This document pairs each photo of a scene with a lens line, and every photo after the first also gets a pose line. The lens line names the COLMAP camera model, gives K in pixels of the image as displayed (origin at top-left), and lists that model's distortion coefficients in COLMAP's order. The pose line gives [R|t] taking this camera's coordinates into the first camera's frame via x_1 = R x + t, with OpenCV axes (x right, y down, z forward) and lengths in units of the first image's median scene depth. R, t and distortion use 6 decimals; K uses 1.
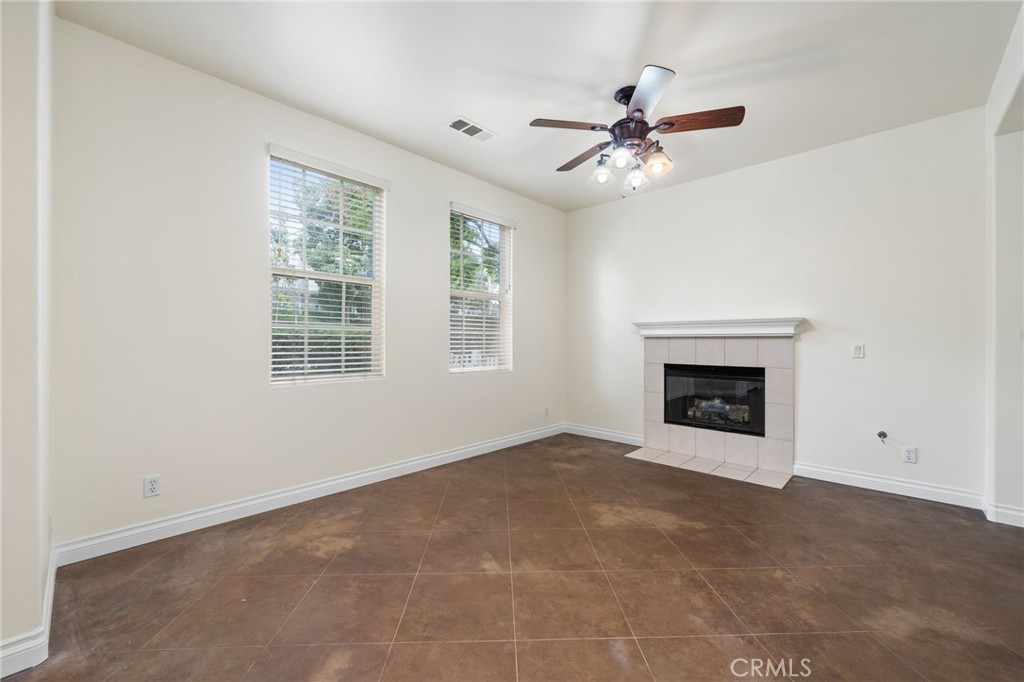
lens RADIAL K [[403.0, 0, 509.3], [0, 403.0, 340.3], [0, 0, 1]] dist [-0.004199, 0.000596]
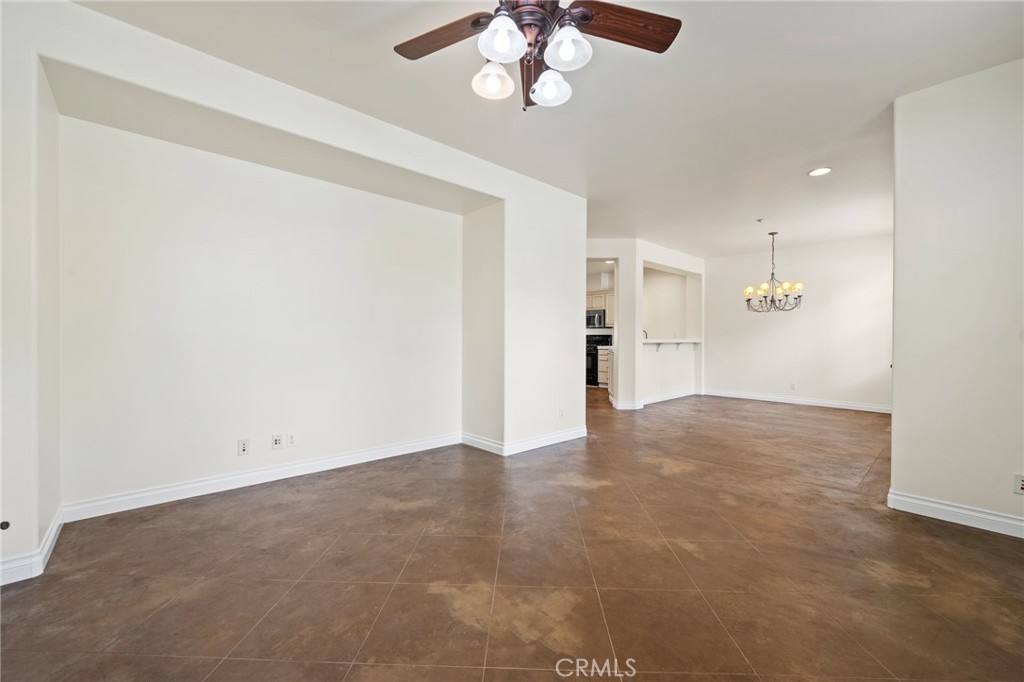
lens RADIAL K [[403.0, 0, 510.6], [0, 403.0, 343.7], [0, 0, 1]] dist [-0.004199, 0.000596]
pose [[-0.997522, -0.009049, 0.069772, 0.322497], [-0.008645, 0.999944, 0.006078, 0.013657], [-0.069823, 0.005460, -0.997544, 1.900654]]
